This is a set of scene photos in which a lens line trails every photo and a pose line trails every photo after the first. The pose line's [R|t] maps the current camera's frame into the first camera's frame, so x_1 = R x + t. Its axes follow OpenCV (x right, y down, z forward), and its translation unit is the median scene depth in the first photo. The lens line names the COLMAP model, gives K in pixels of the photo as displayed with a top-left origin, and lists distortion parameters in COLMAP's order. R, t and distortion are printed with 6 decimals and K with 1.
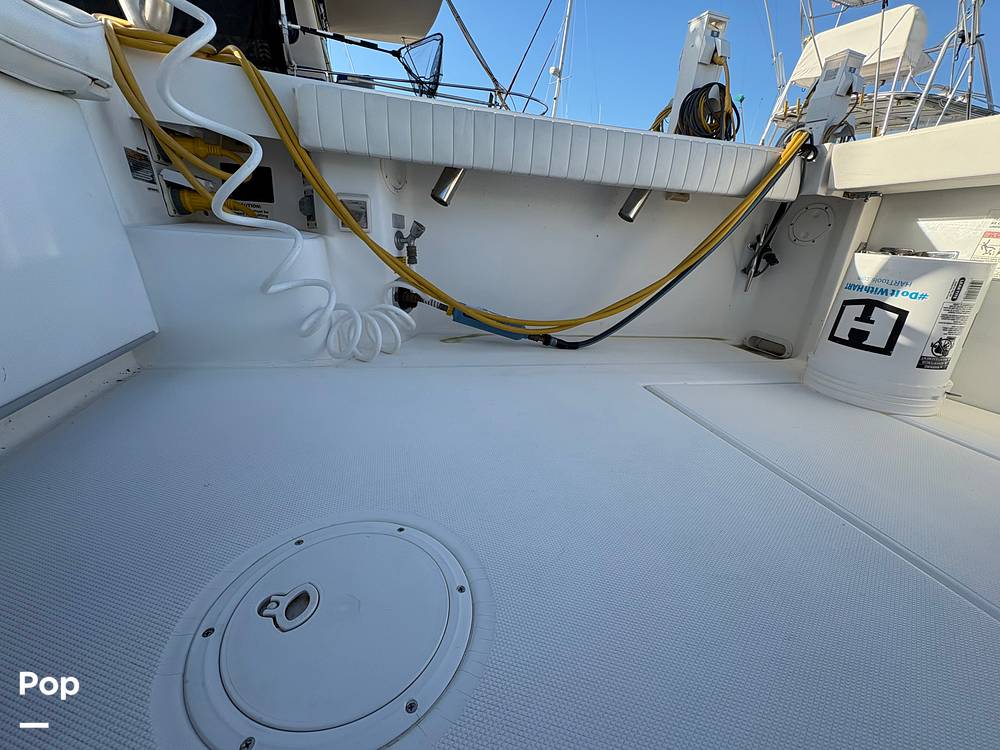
lens RADIAL K [[403.8, 0, 498.1], [0, 403.8, 375.0], [0, 0, 1]] dist [0.000163, -0.000050]
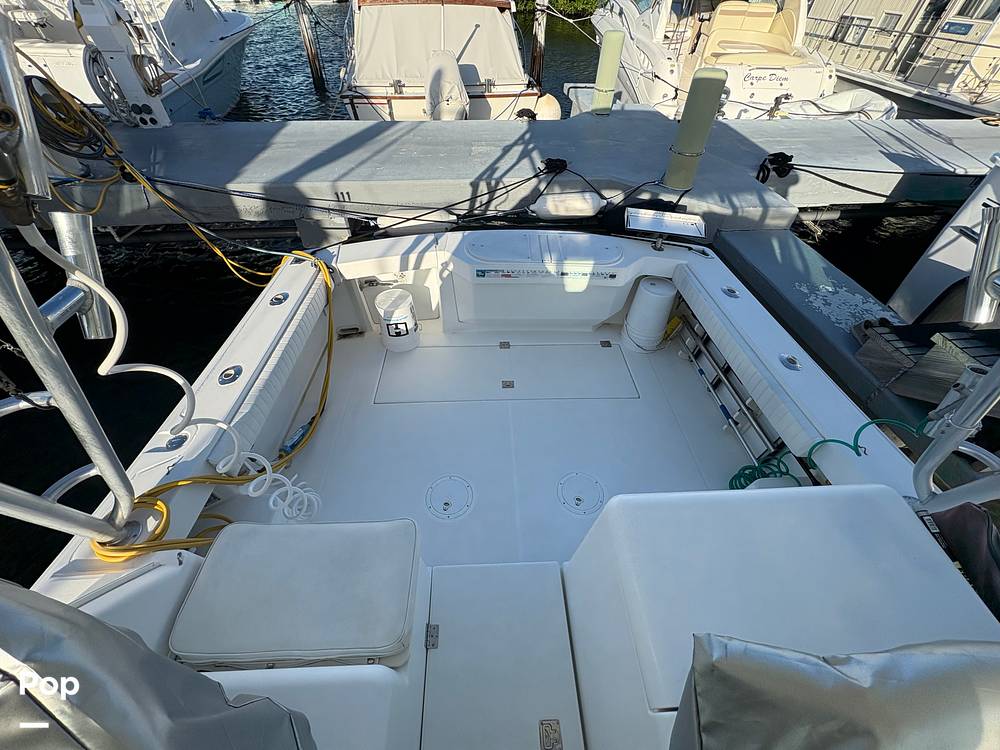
lens RADIAL K [[403.8, 0, 498.1], [0, 403.8, 375.0], [0, 0, 1]] dist [0.000163, -0.000050]
pose [[0.222253, -0.745523, 0.628330, -0.797689], [0.360034, 0.661656, 0.657714, -1.276882], [-0.906079, 0.080041, 0.415469, -0.660678]]
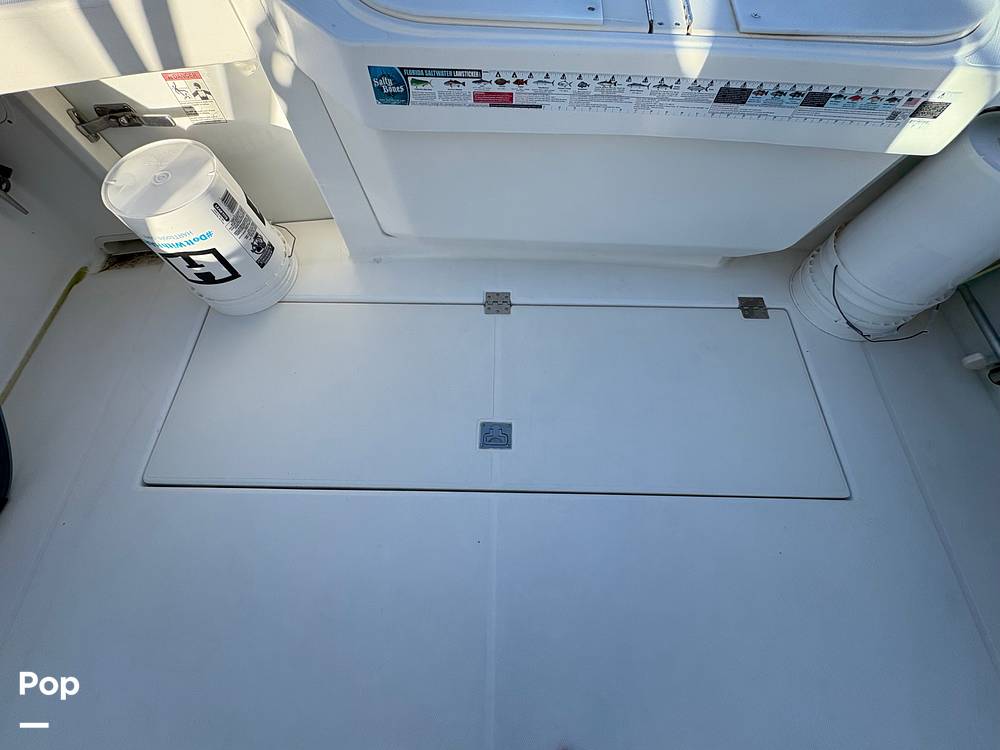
lens RADIAL K [[403.8, 0, 498.1], [0, 403.8, 375.0], [0, 0, 1]] dist [0.000163, -0.000050]
pose [[0.274387, -0.905751, 0.322996, 0.450710], [0.369829, 0.409449, 0.834013, -0.493115], [-0.887659, -0.109389, 0.447321, -0.136396]]
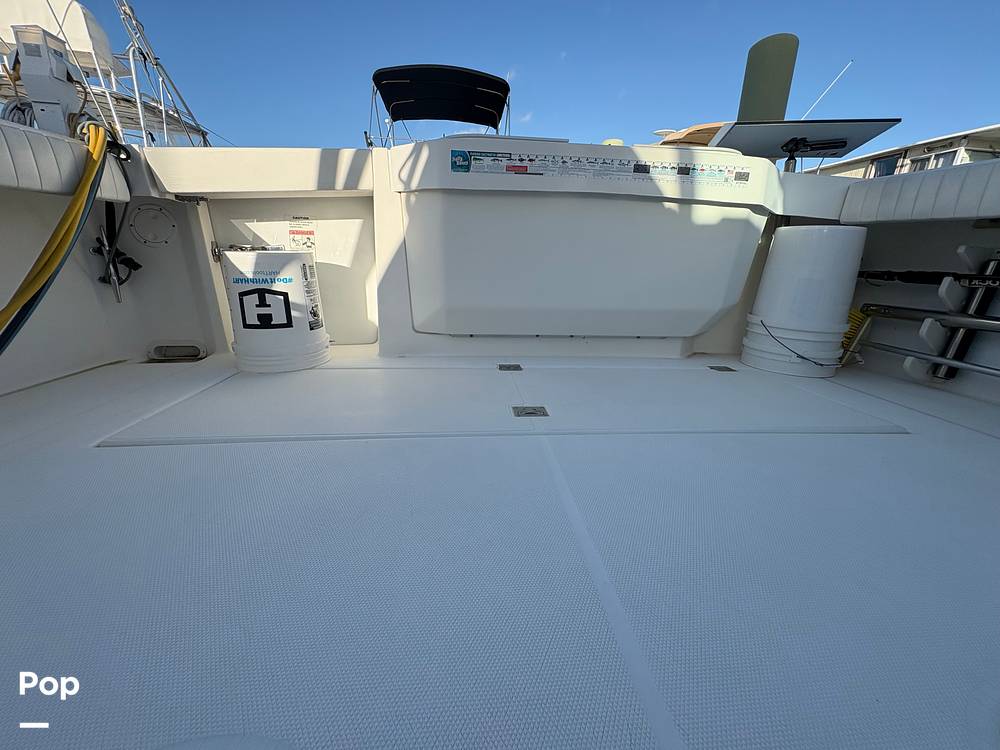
lens RADIAL K [[403.8, 0, 498.1], [0, 403.8, 375.0], [0, 0, 1]] dist [0.000163, -0.000050]
pose [[0.176268, -0.354629, 0.918242, -0.133956], [0.345731, 0.895720, 0.279564, -0.036619], [-0.921629, 0.268186, 0.280493, 0.052164]]
